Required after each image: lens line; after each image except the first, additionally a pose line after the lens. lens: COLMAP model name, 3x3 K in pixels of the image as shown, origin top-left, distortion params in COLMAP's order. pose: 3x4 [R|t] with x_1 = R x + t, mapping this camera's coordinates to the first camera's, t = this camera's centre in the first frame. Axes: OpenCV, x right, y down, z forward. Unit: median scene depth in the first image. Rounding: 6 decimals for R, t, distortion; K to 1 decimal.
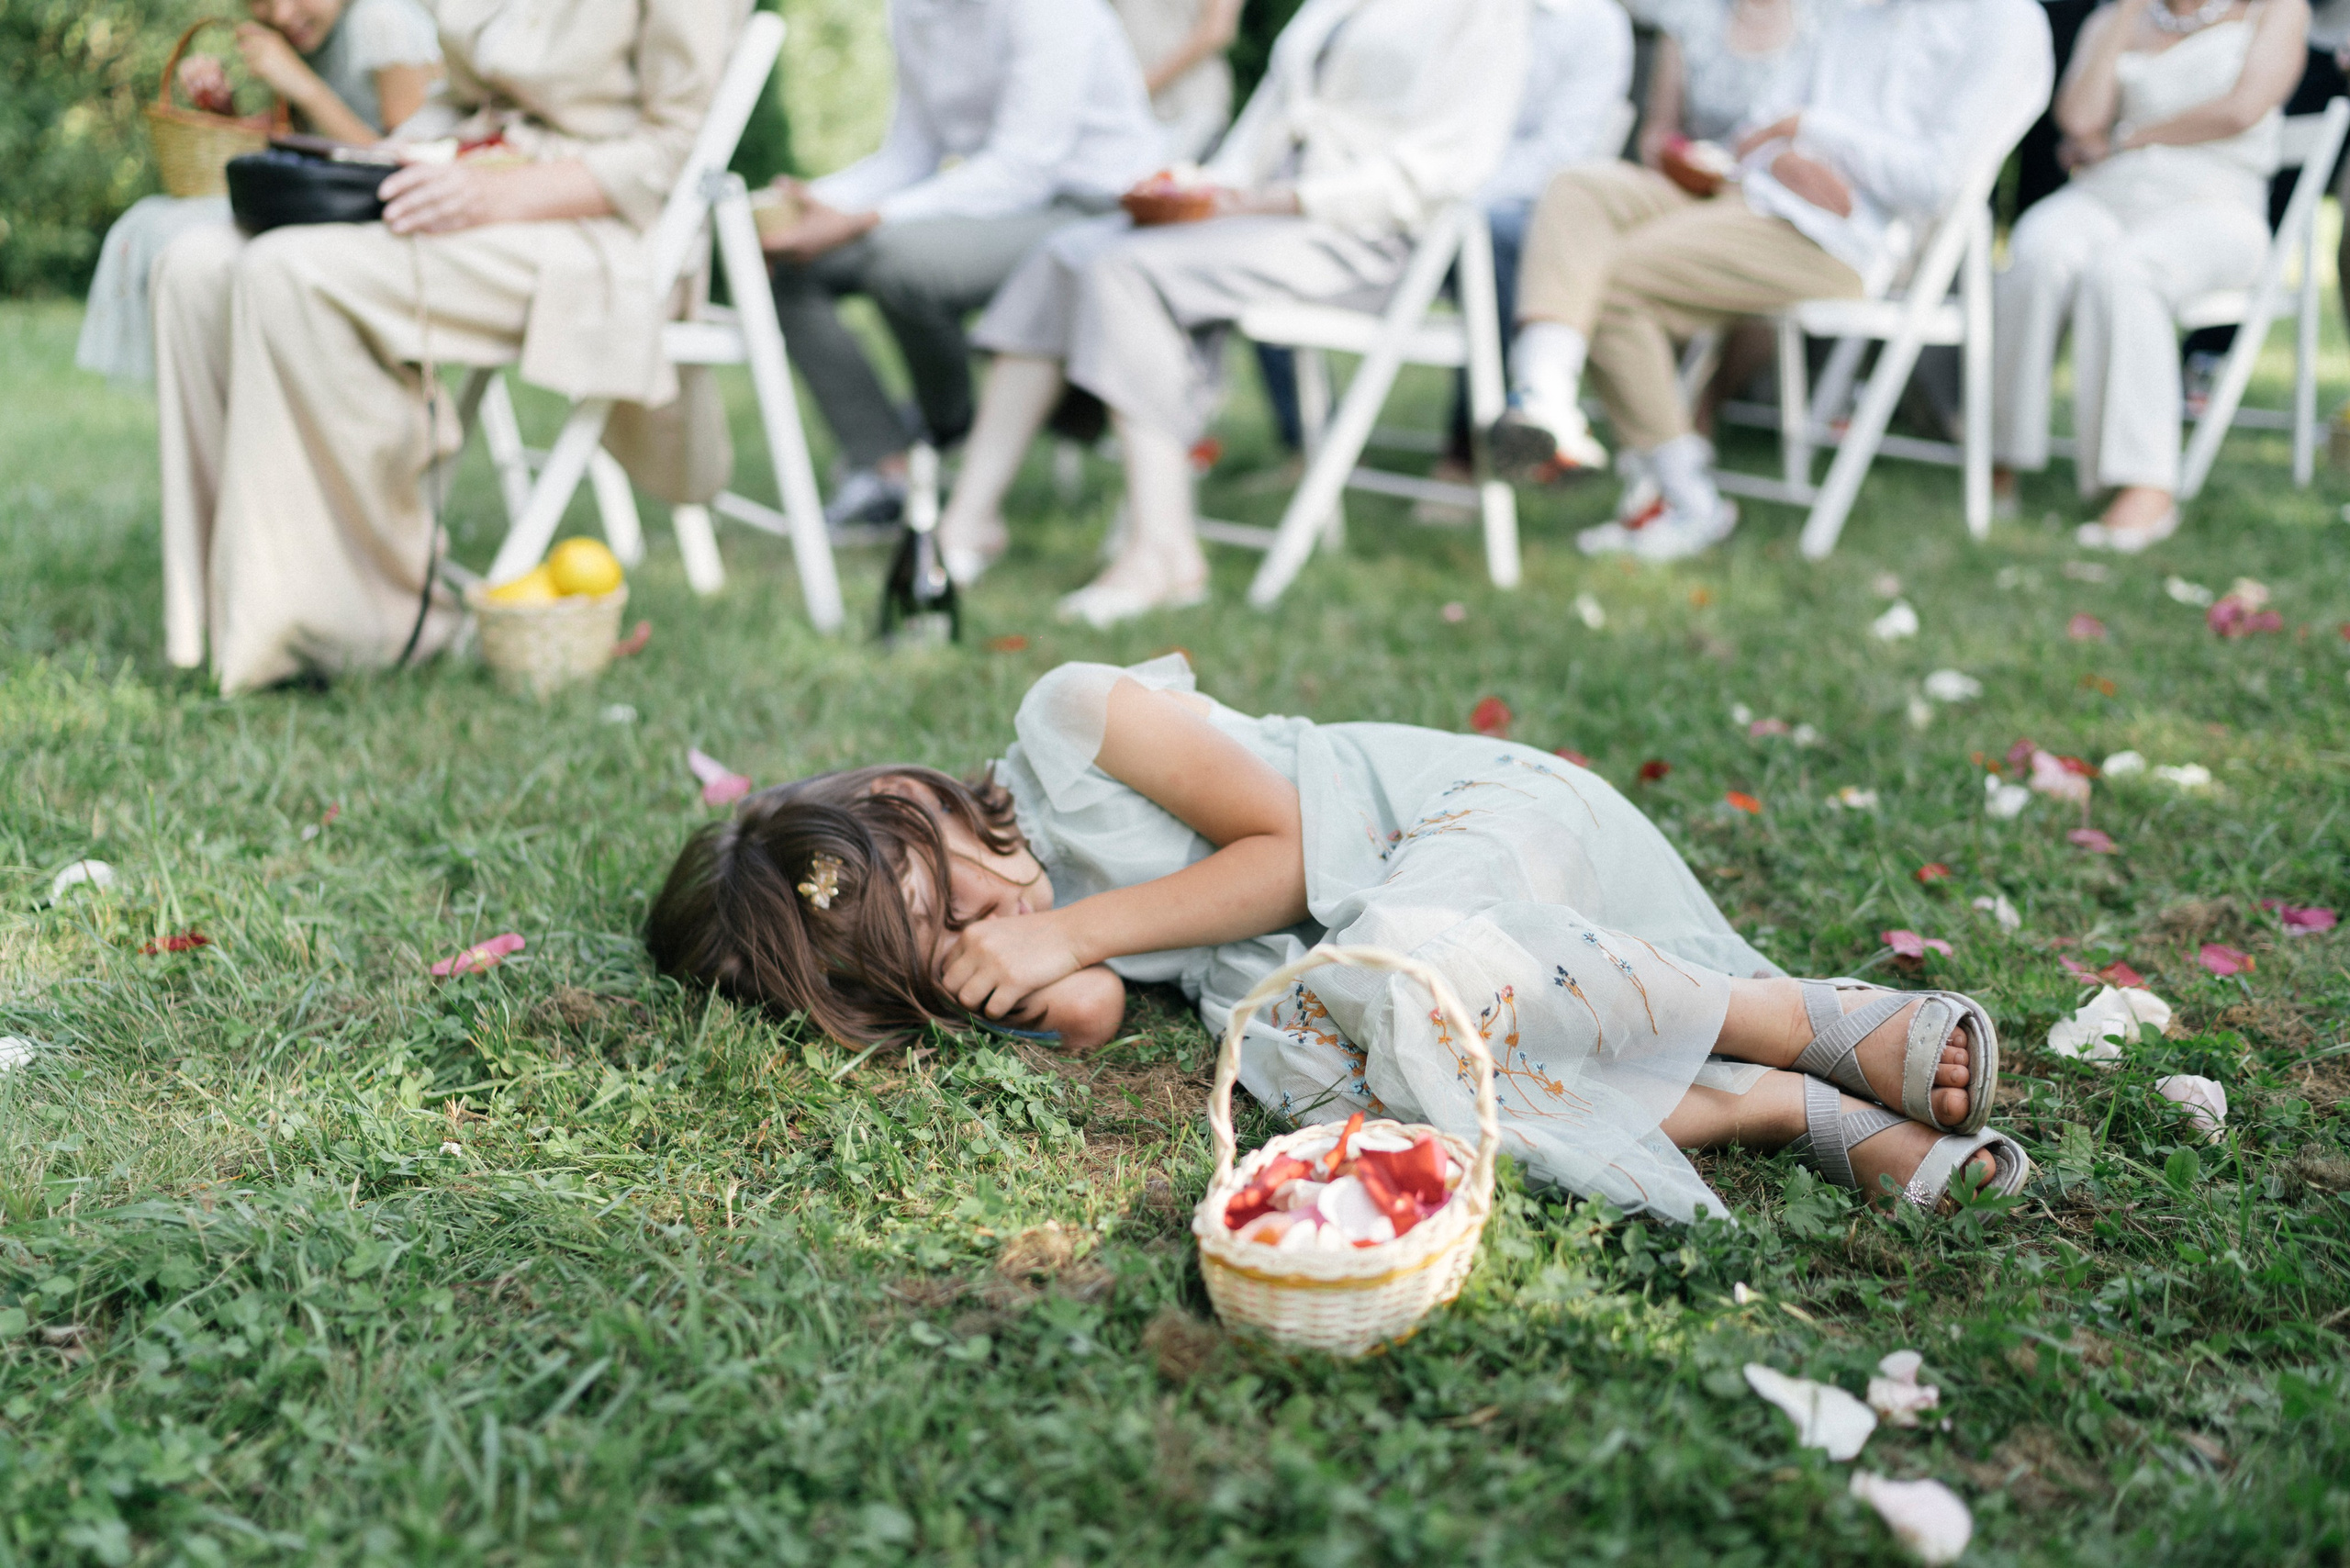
lens RADIAL K [[2221.0, 0, 1215.5], [0, 2221.0, 782.7], [0, 0, 1]] dist [0.003262, -0.001010]
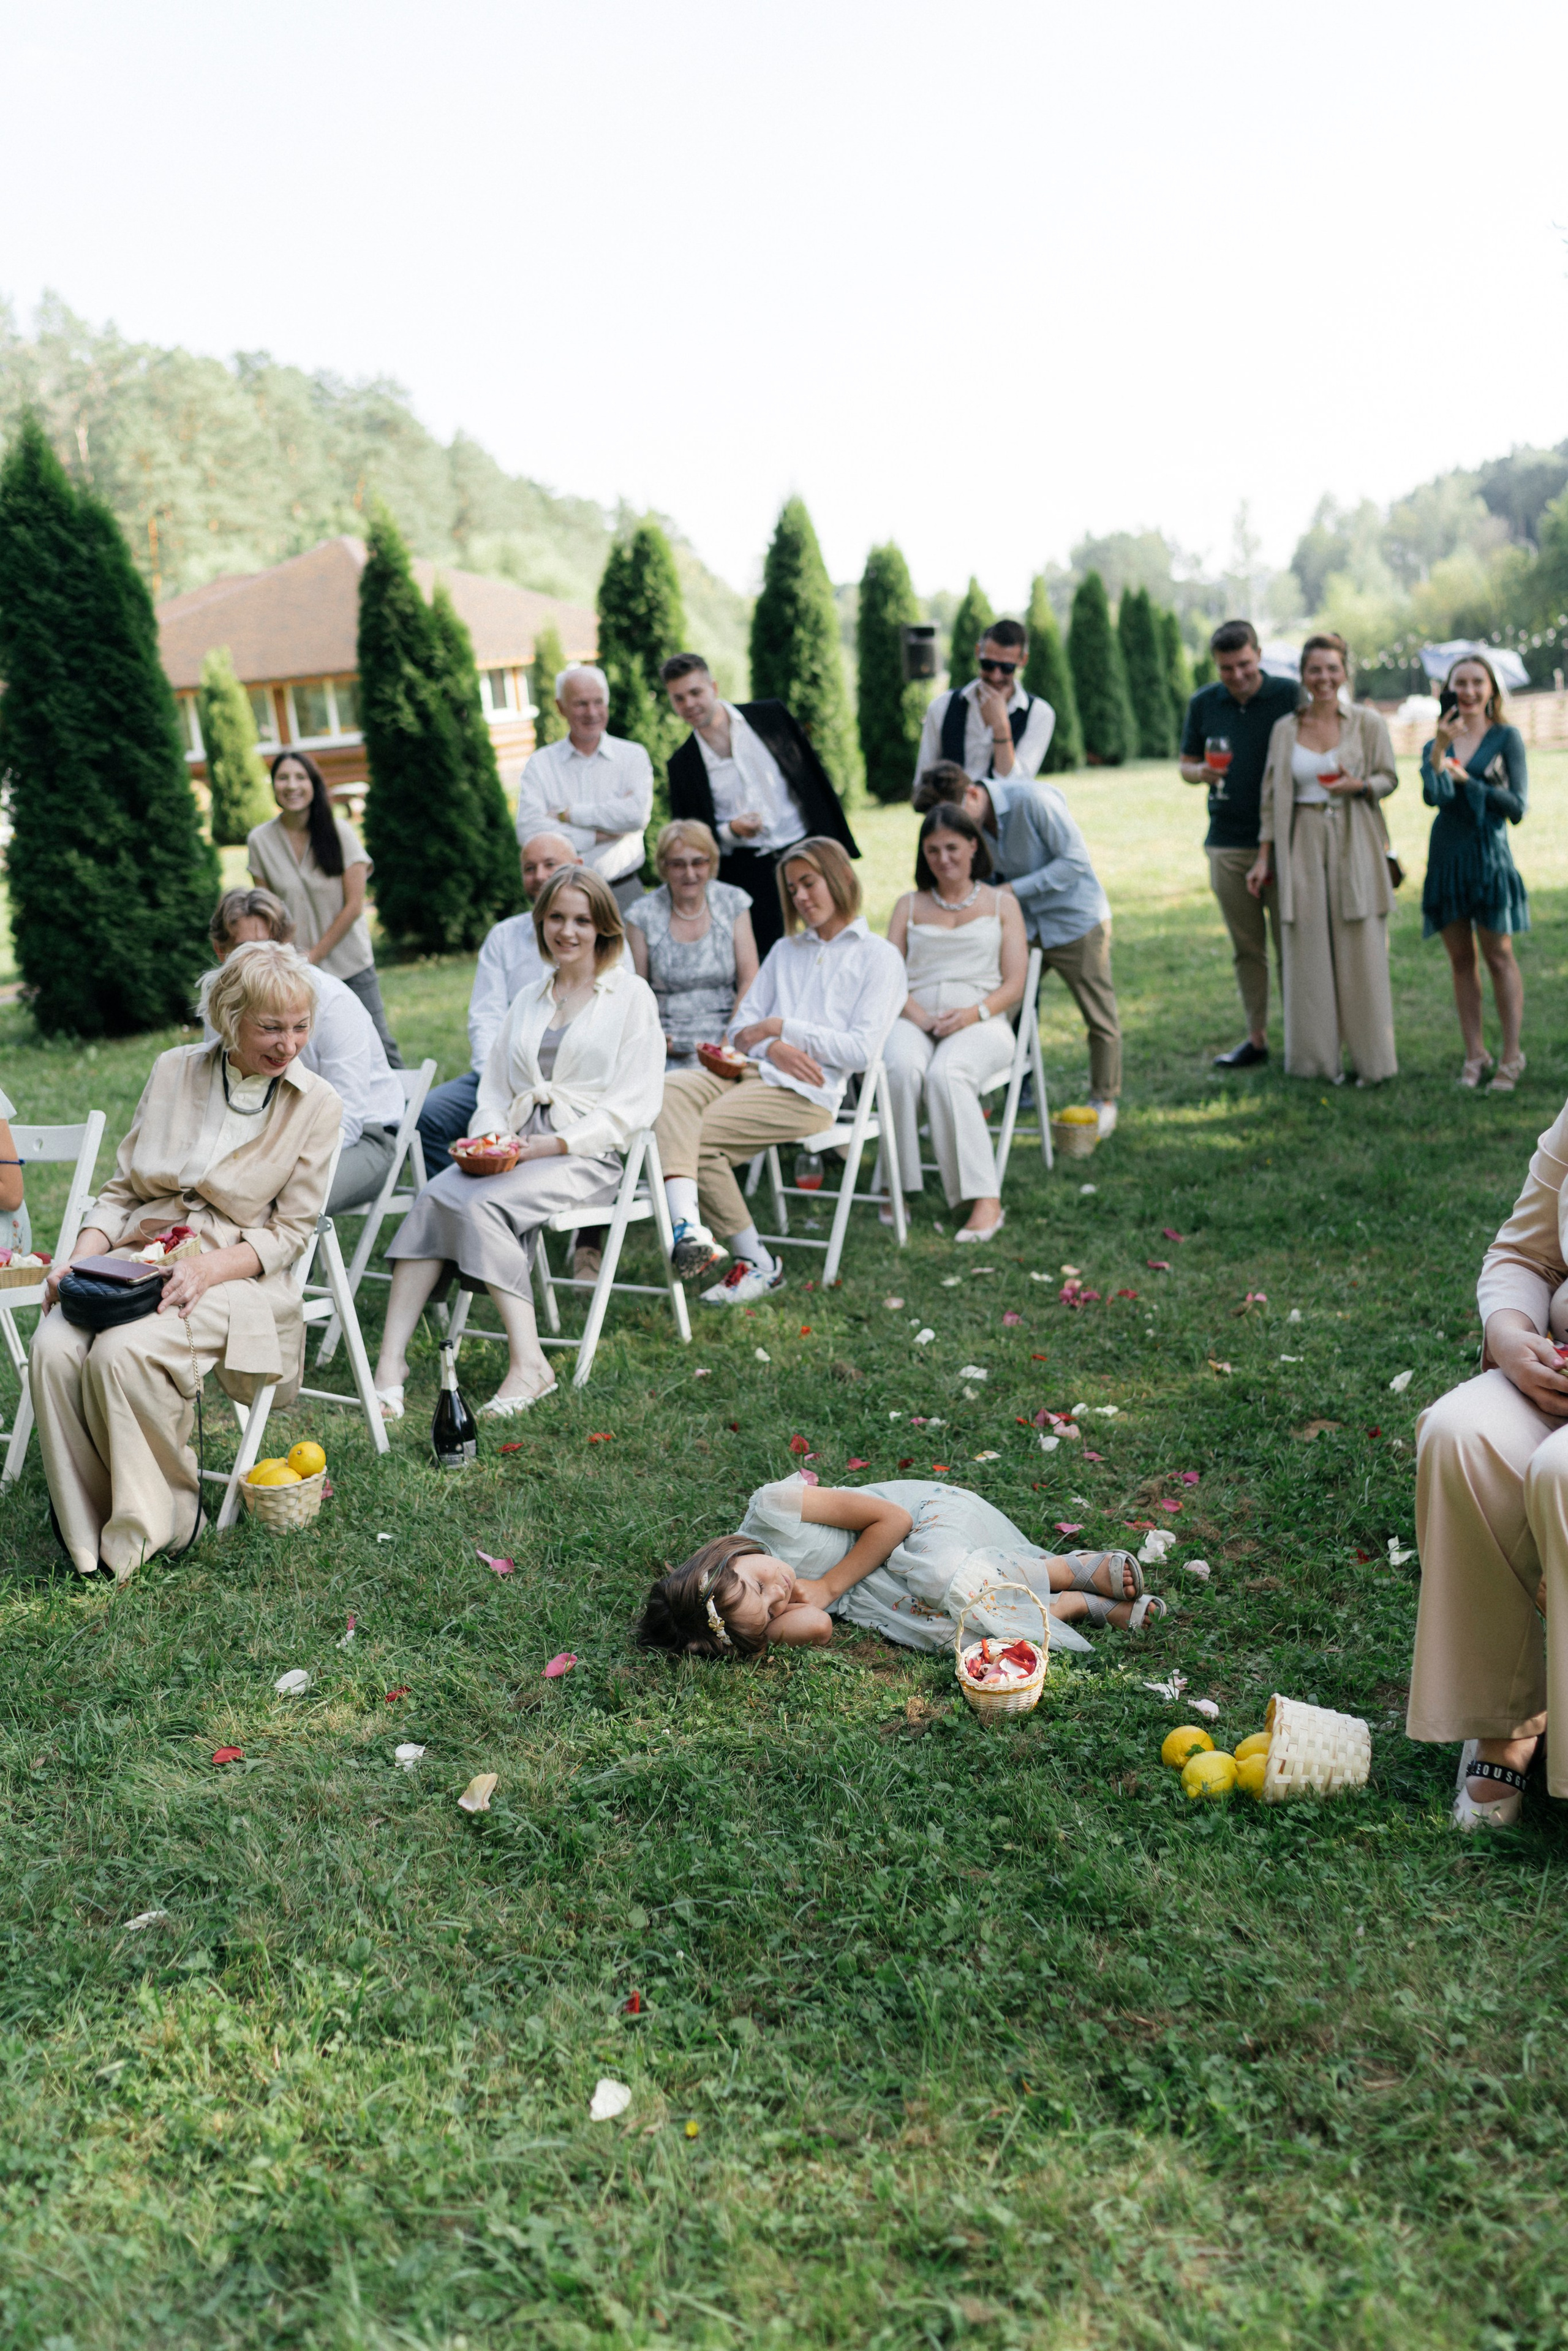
lens RADIAL K [[2221.8, 0, 815.0], [0, 2221.8, 1236.5], [0, 0, 1]] dist [0.003262, -0.001010]
pose [[0.904801, -0.155733, 0.396336, -0.470874], [0.169891, 0.985463, -0.000626, -0.158815], [-0.390477, 0.067900, 0.918105, -0.632662]]
